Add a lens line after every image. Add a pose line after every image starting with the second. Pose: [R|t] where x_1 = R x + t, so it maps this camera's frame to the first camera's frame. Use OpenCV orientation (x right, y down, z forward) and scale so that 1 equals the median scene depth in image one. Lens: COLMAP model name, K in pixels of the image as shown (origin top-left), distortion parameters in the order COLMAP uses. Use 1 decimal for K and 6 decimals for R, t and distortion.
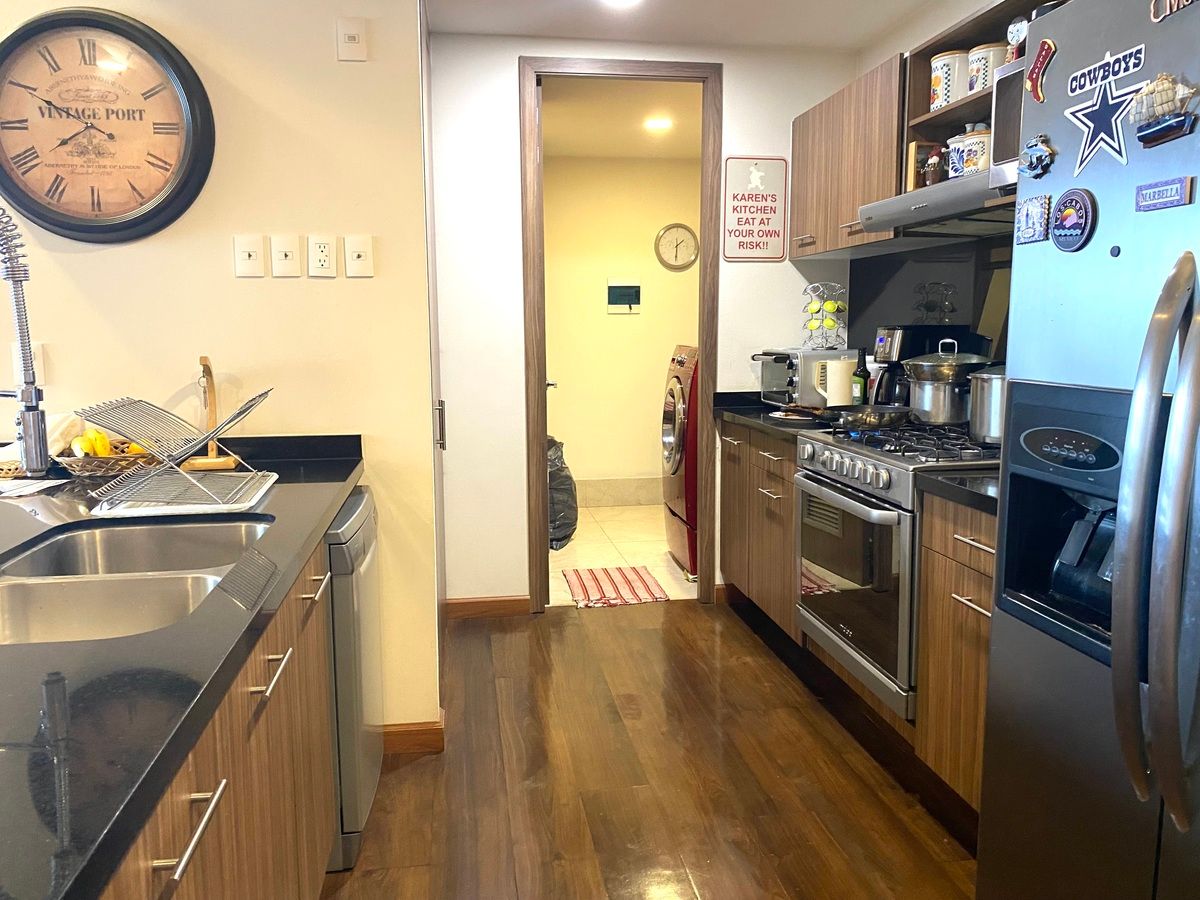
lens RADIAL K [[901.6, 0, 600.0], [0, 901.6, 450.0], [0, 0, 1]] dist [-0.008634, 0.004848]
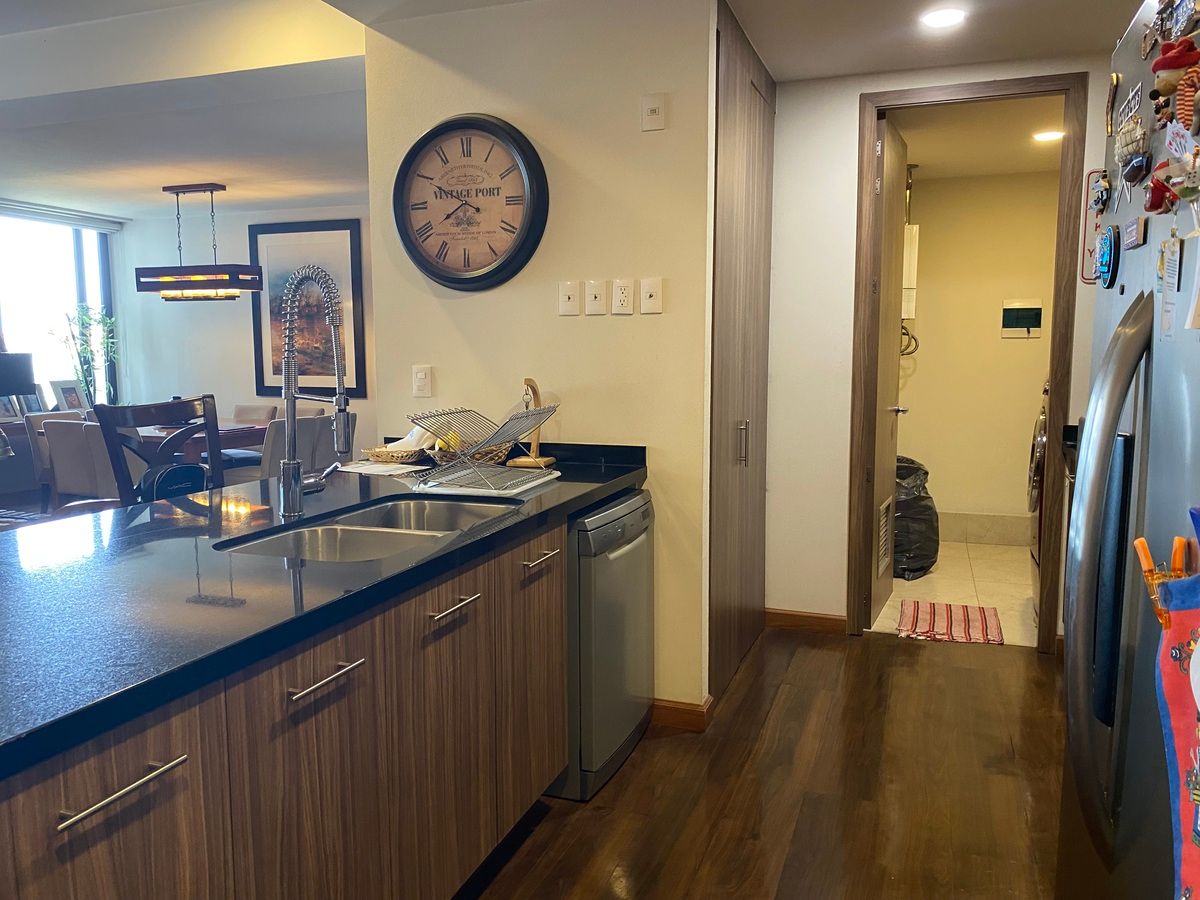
lens RADIAL K [[905.4, 0, 599.7], [0, 905.4, 460.2], [0, 0, 1]] dist [0.098096, -0.194927]
pose [[0.878794, 0.061093, -0.473274, 0.243907], [-0.068045, 0.997679, 0.002439, 0.002044], [0.472325, 0.030061, 0.880912, -0.075448]]
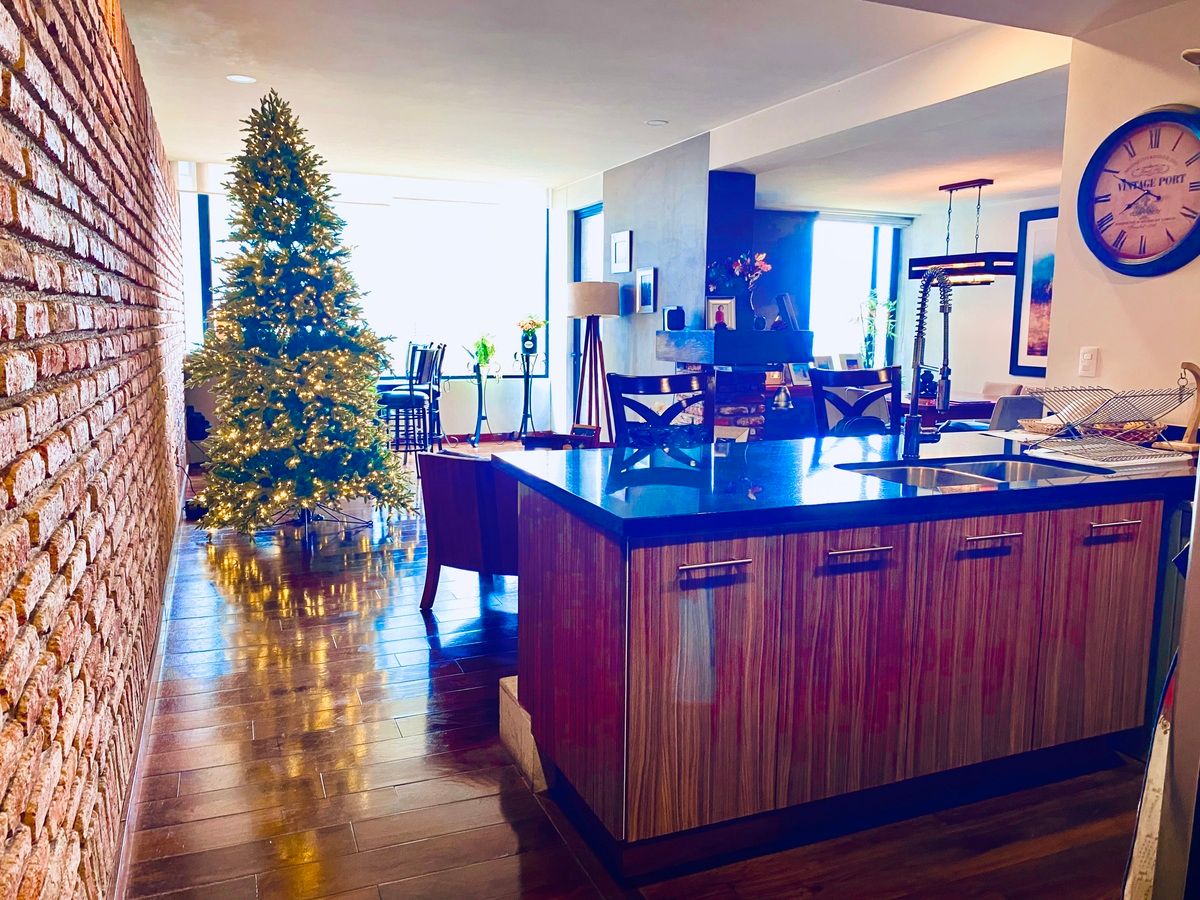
lens RADIAL K [[901.6, 0, 600.0], [0, 901.6, 450.0], [0, 0, 1]] dist [-0.008634, 0.004848]
pose [[0.244958, 0.141627, -0.959134, 0.550277], [-0.146436, 0.983329, 0.107801, 0.002919], [0.958411, 0.114045, 0.261613, -0.111181]]
